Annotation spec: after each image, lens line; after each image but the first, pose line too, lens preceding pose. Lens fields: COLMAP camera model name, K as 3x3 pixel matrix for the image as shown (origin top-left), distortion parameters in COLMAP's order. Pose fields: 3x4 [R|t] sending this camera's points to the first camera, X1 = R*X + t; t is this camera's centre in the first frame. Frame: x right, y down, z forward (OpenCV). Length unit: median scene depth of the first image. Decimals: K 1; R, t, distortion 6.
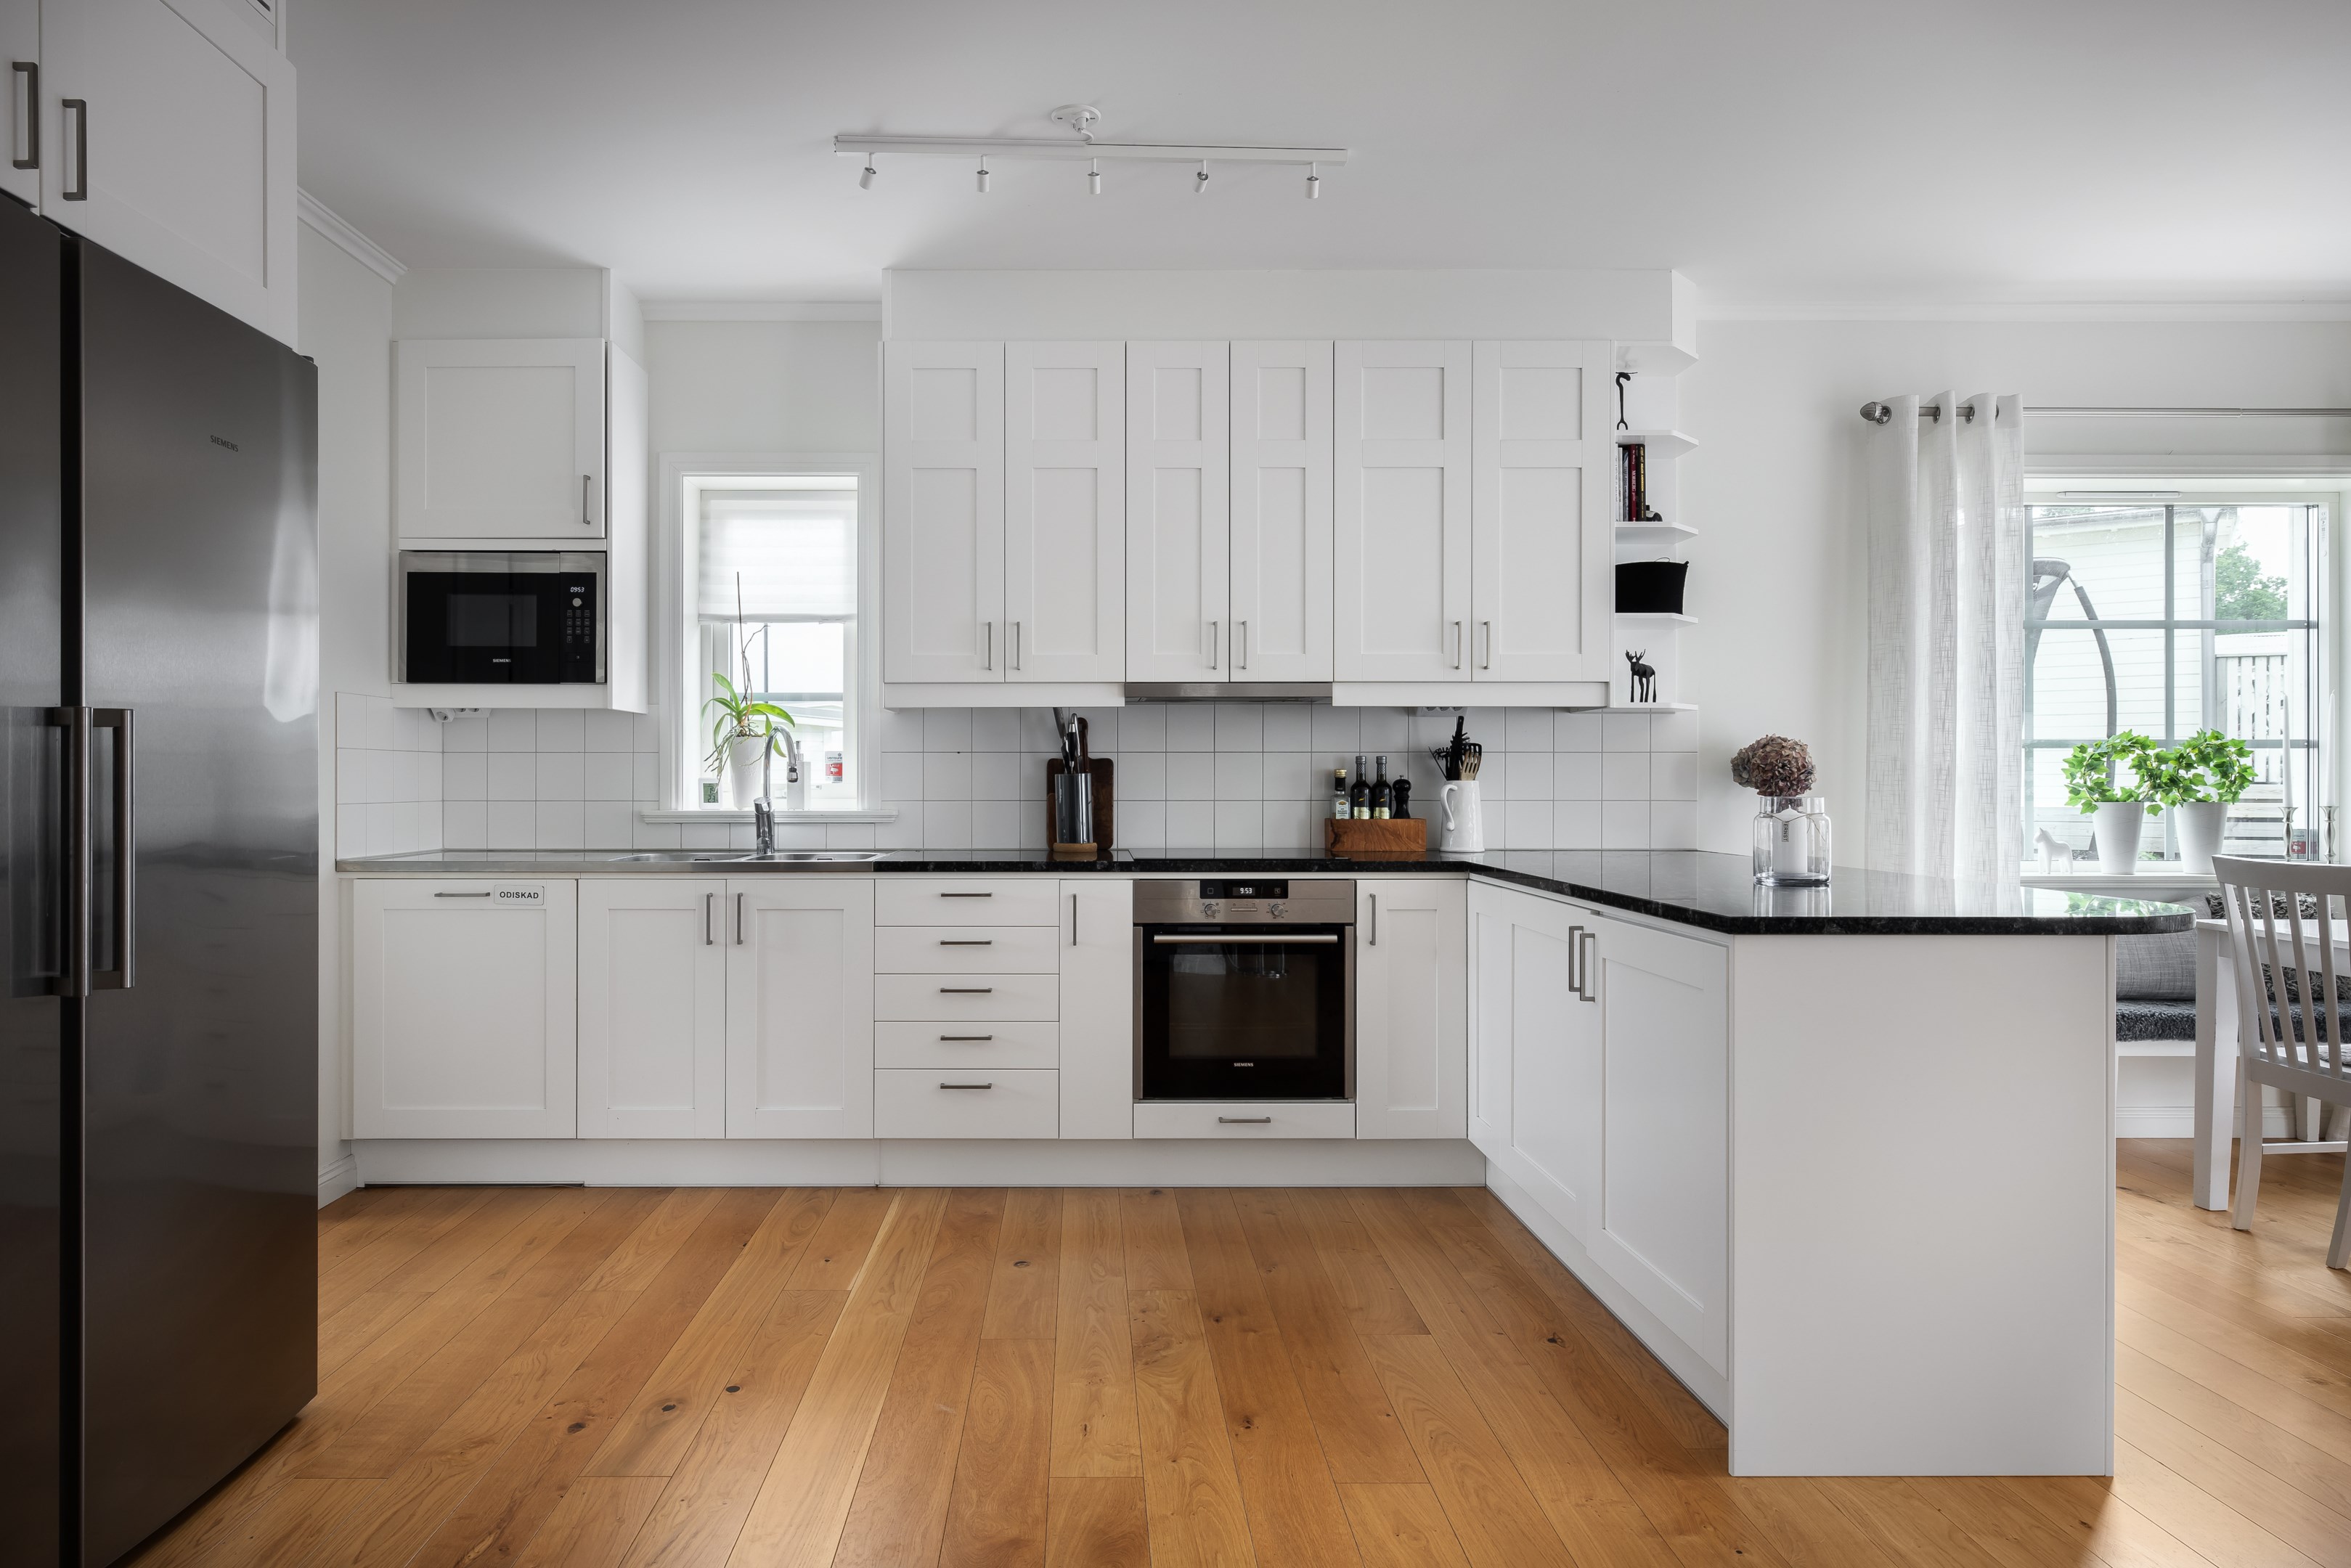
lens RADIAL K [[1392.2, 0, 1164.0], [0, 1392.2, 781.3], [0, 0, 1]] dist [0.004263, 0.000371]
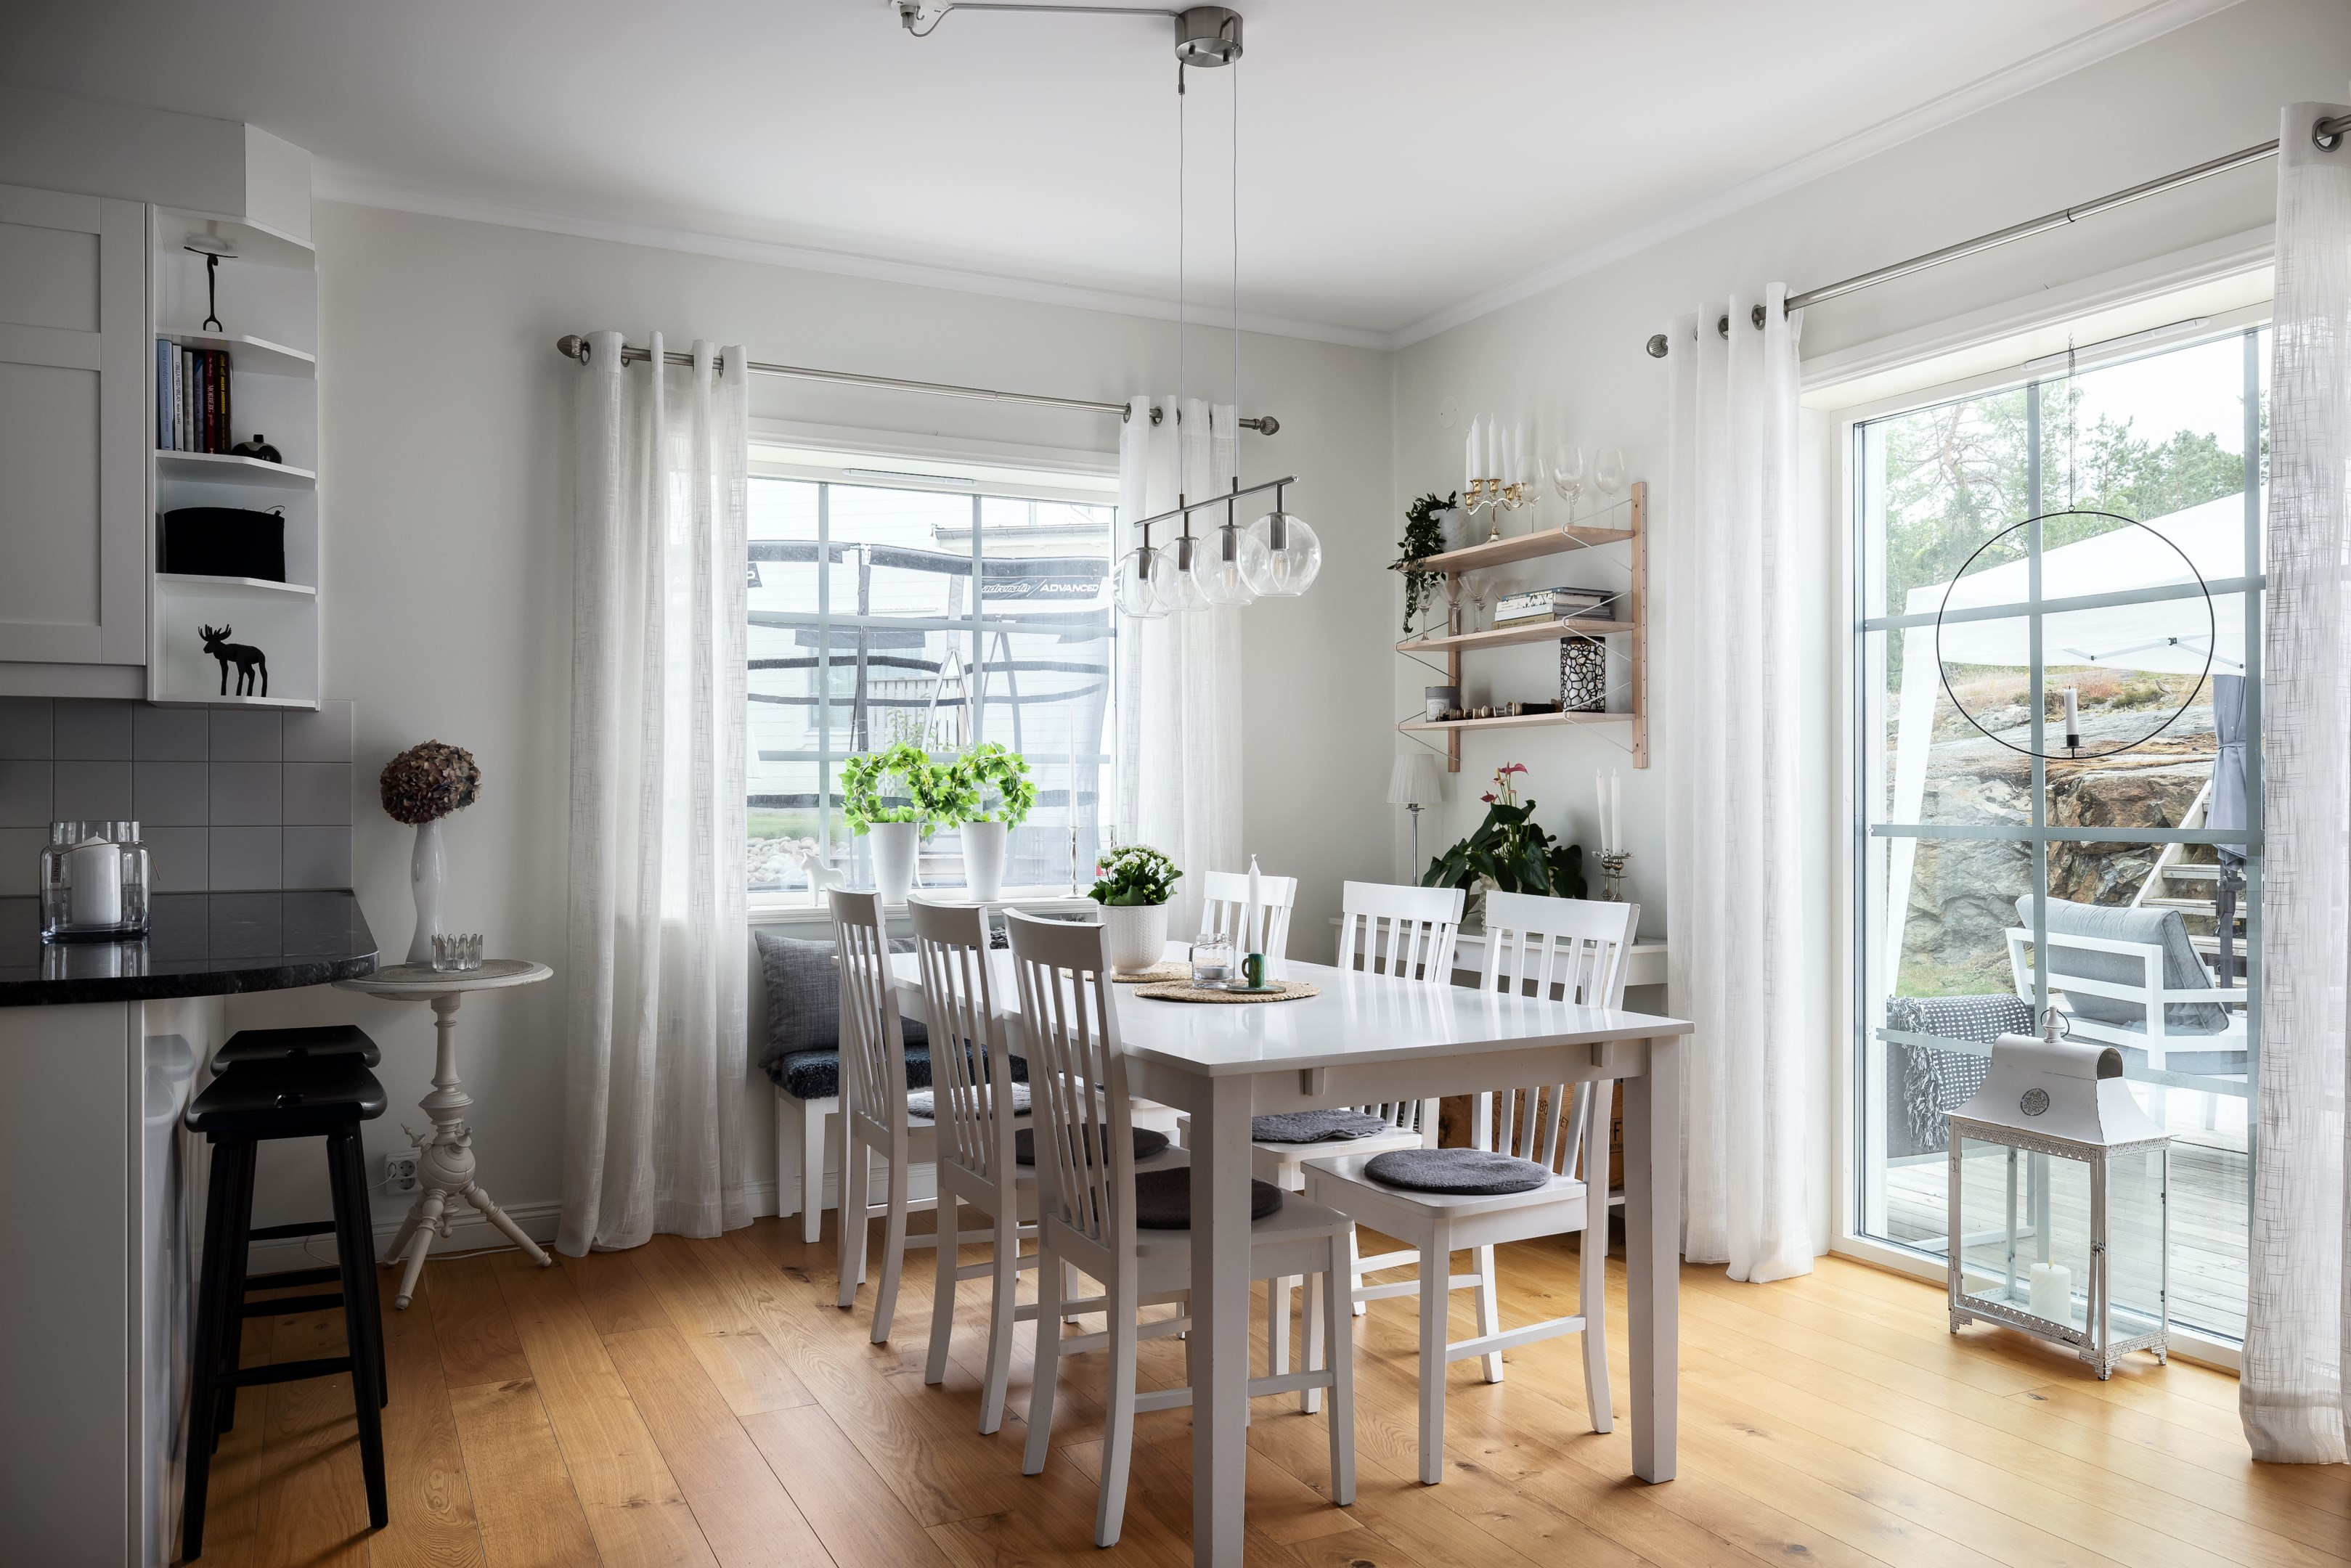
lens RADIAL K [[1675.5, 0, 1234.4], [0, 1675.5, 800.0], [0, 0, 1]] dist [-0.000695, -0.002844]
pose [[0.891579, -0.002195, 0.452861, 0.418677], [0.003611, 0.999991, -0.002261, 0.003511], [-0.452852, 0.003651, 0.891578, -0.047337]]
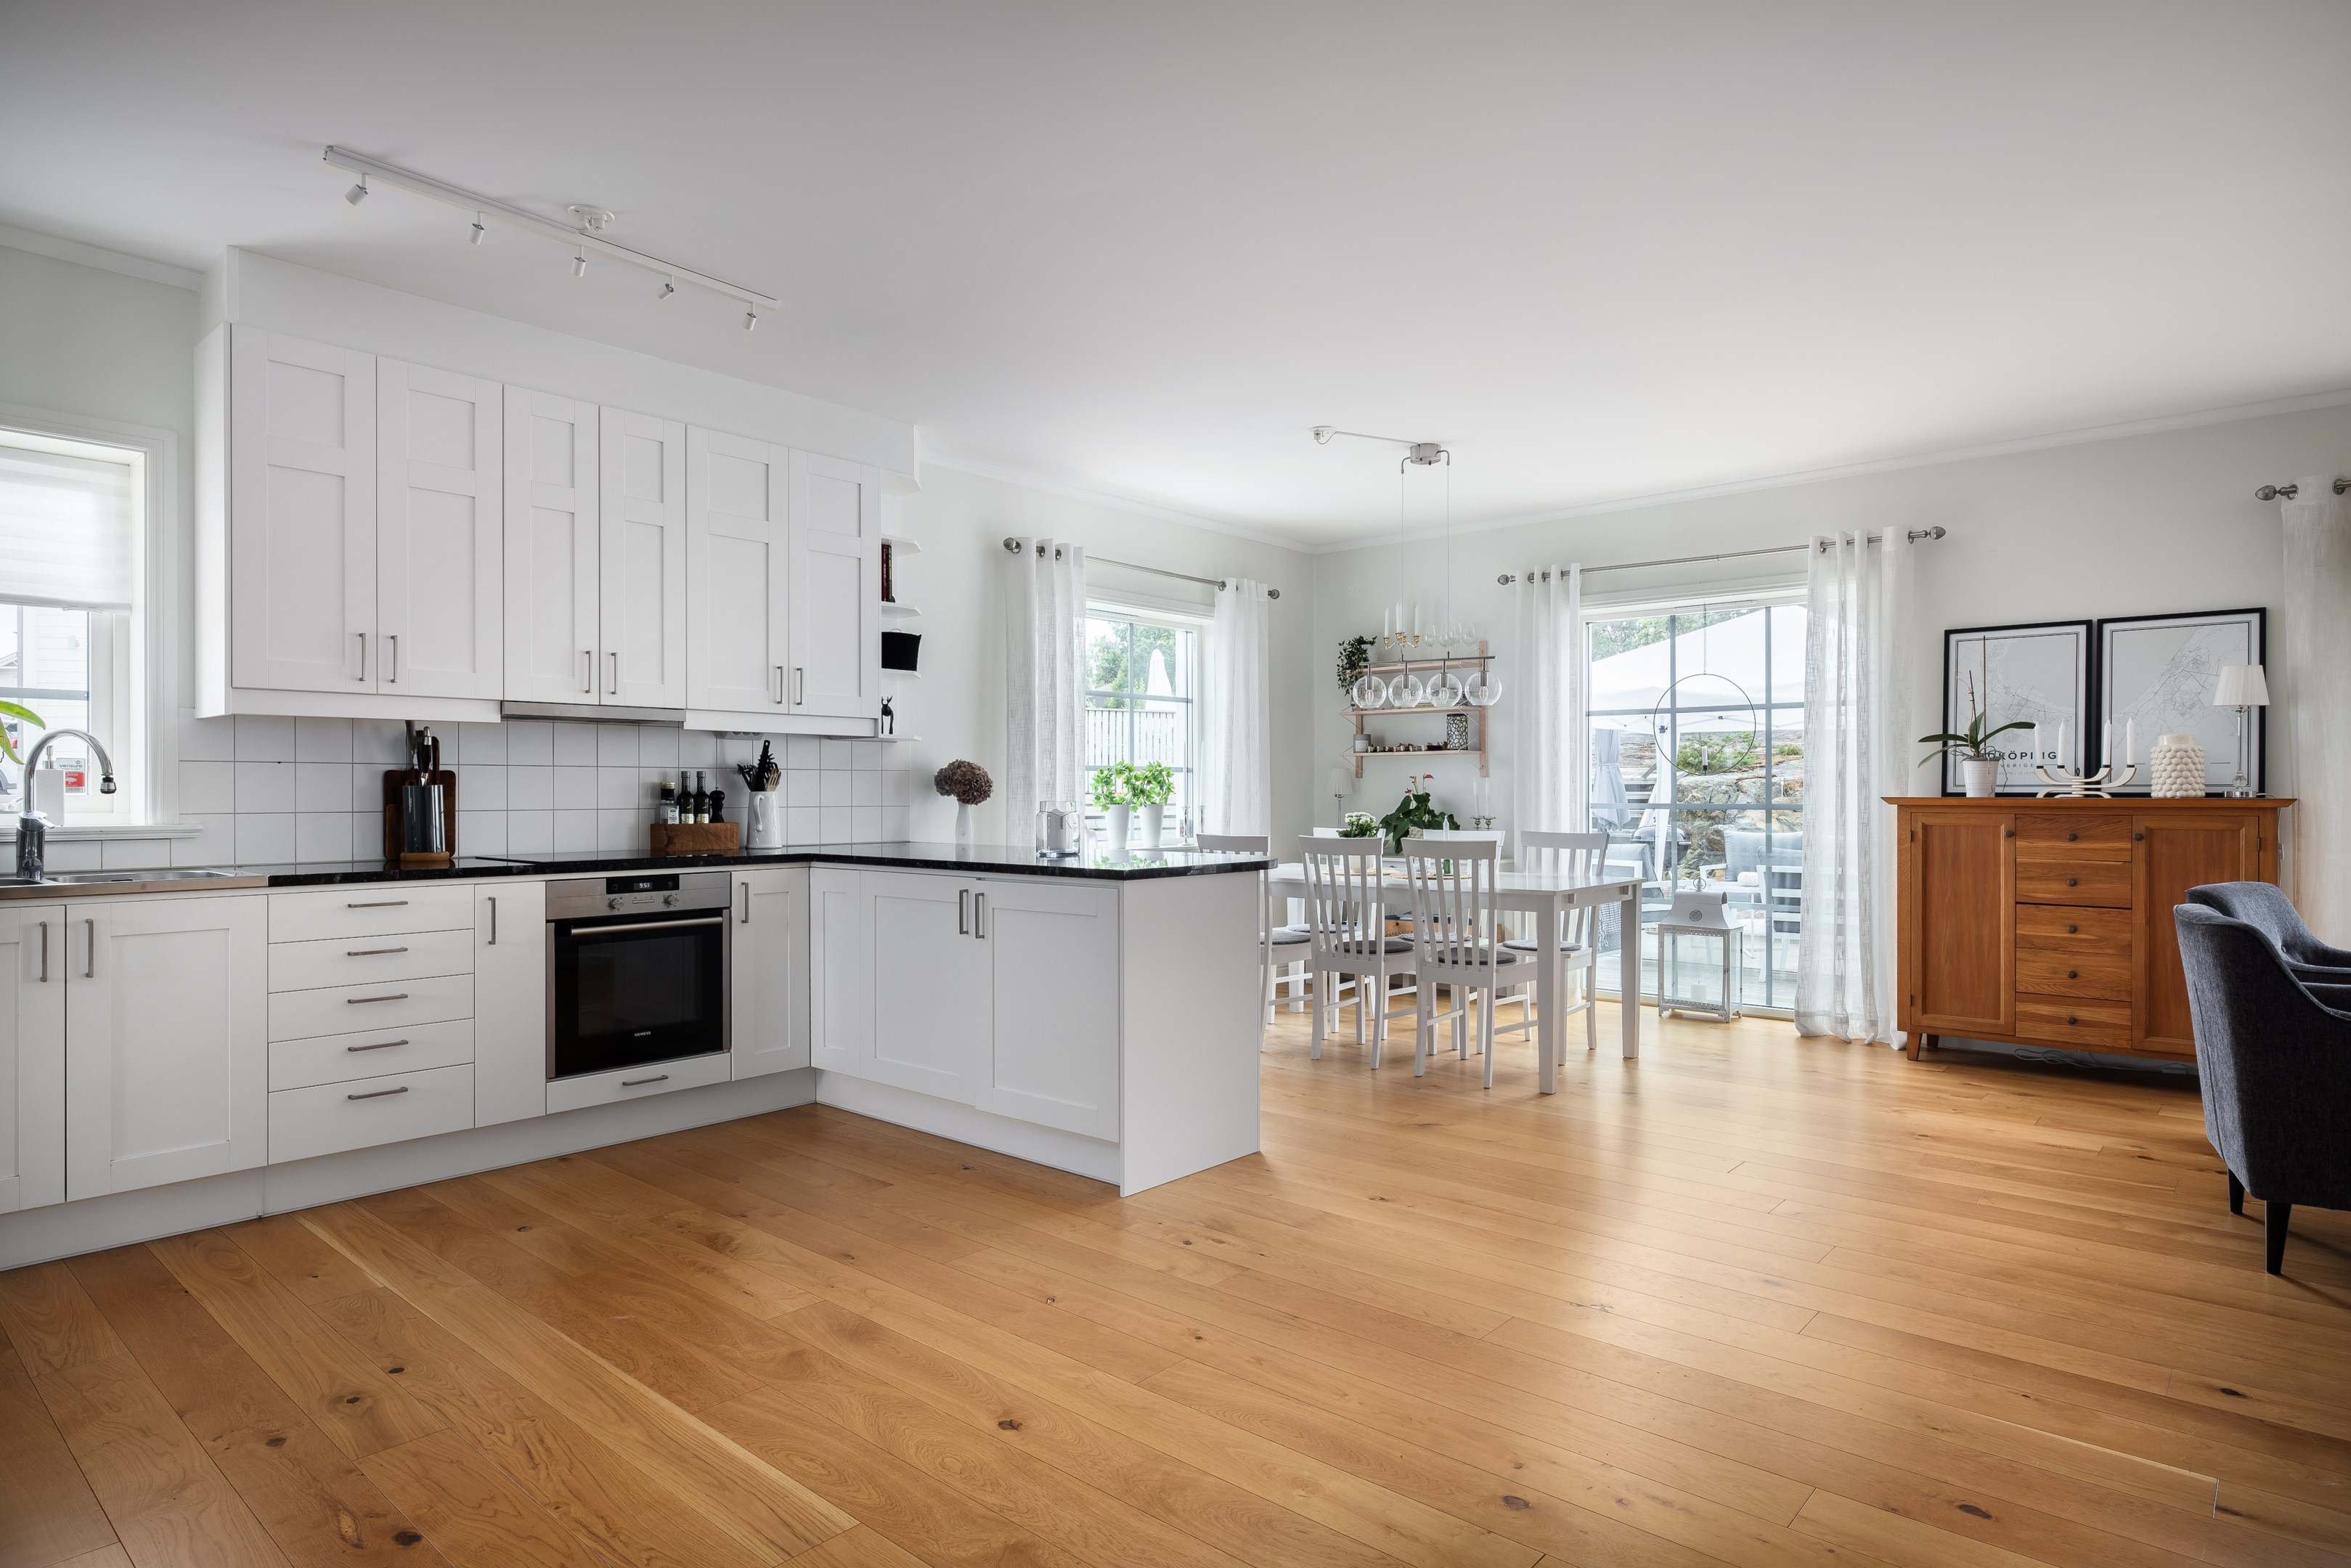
lens RADIAL K [[1301.2, 0, 1187.1], [0, 1301.2, 794.3], [0, 0, 1]] dist [0.000236, -0.000118]
pose [[0.658326, -0.002743, 0.752728, -0.425112], [0.003909, 0.999992, 0.000225, 0.003366], [-0.752723, 0.002794, 0.658332, -0.059903]]
